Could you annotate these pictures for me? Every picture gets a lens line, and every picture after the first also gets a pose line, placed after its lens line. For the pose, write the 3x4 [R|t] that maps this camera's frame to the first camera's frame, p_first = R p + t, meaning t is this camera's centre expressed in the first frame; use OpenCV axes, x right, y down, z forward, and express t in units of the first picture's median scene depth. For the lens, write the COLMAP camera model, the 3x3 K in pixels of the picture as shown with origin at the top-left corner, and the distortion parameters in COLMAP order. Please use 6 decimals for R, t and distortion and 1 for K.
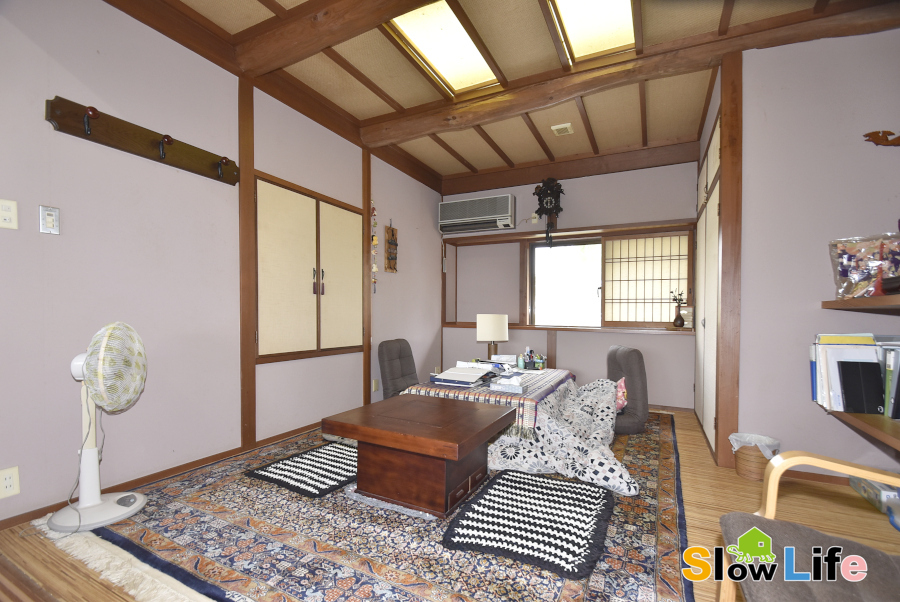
lens RADIAL K [[397.1, 0, 451.2], [0, 397.1, 318.8], [0, 0, 1]] dist [0.000418, 0.000027]
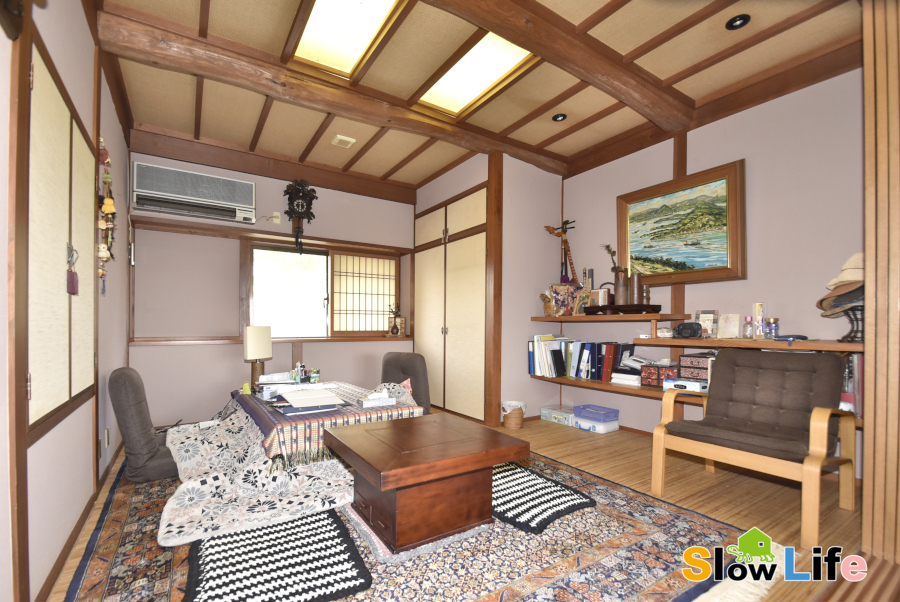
lens RADIAL K [[404.6, 0, 450.4], [0, 404.6, 320.5], [0, 0, 1]] dist [0.001436, -0.000412]
pose [[0.496317, -0.002713, 0.868137, -0.570941], [0.017014, 0.999833, -0.006602, -0.014521], [-0.867975, 0.018047, 0.496280, 0.317005]]
